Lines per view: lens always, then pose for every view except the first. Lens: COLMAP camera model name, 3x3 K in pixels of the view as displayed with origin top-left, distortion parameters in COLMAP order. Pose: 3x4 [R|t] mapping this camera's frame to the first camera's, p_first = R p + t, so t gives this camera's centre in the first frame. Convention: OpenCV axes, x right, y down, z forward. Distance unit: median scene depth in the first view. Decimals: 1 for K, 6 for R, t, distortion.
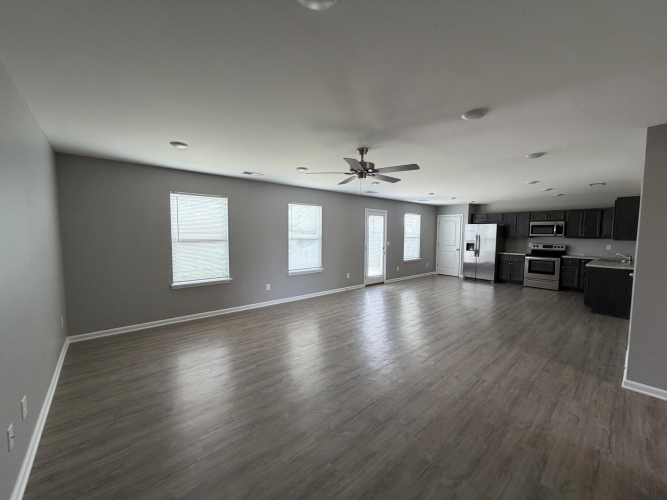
lens RADIAL K [[265.8, 0, 332.1], [0, 265.8, 250.8], [0, 0, 1]] dist [0.001475, -0.000316]
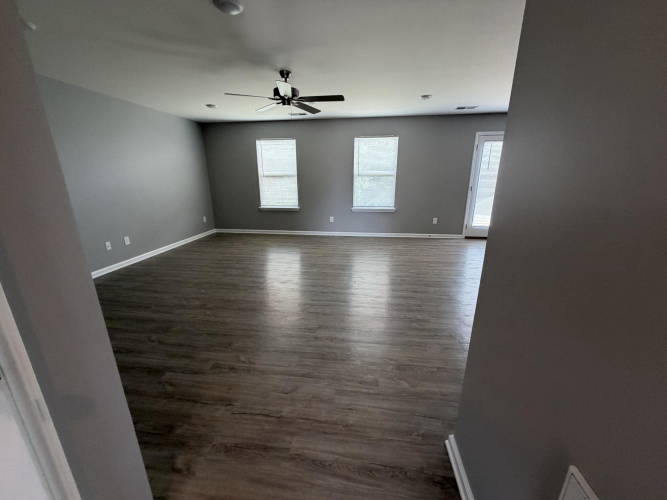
lens RADIAL K [[265.8, 0, 331.5], [0, 265.8, 251.7], [0, 0, 1]] dist [0.001475, -0.000316]
pose [[0.657250, 0.202066, -0.726080, 0.590939], [-0.041022, 0.971552, 0.233247, 0.006628], [0.752556, -0.123516, 0.646841, 0.244702]]
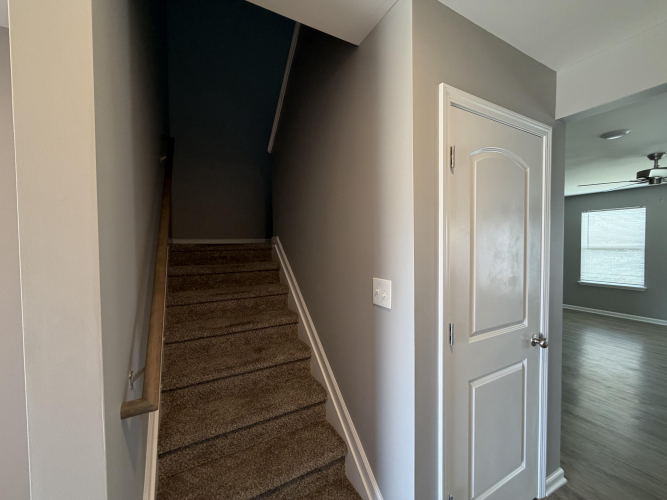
lens RADIAL K [[268.9, 0, 330.6], [0, 268.9, 253.0], [0, 0, 1]] dist [-0.000590, -0.000139]
pose [[-0.210254, 0.031398, -0.977142, 0.746886], [-0.049718, 0.997847, 0.042762, -0.007335], [0.976382, 0.057572, -0.208240, 0.043206]]
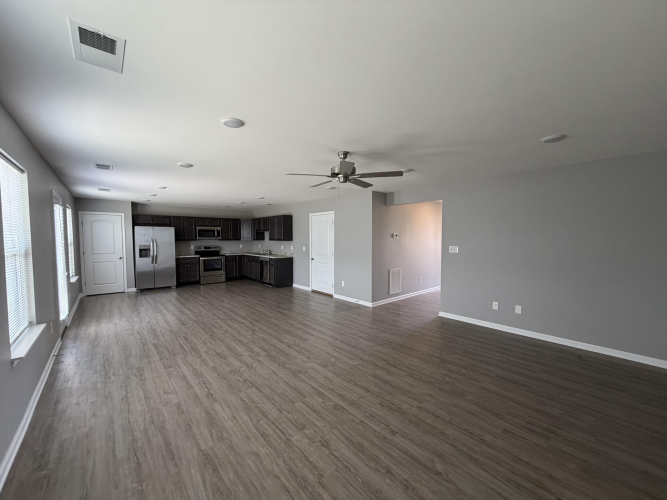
lens RADIAL K [[265.8, 0, 329.0], [0, 265.8, 252.0], [0, 0, 1]] dist [0.001475, -0.000316]
pose [[0.010972, -0.064969, 0.997827, -0.503470], [0.068543, 0.995589, 0.064070, -0.049114], [-0.997588, 0.067691, 0.015377, 0.604217]]
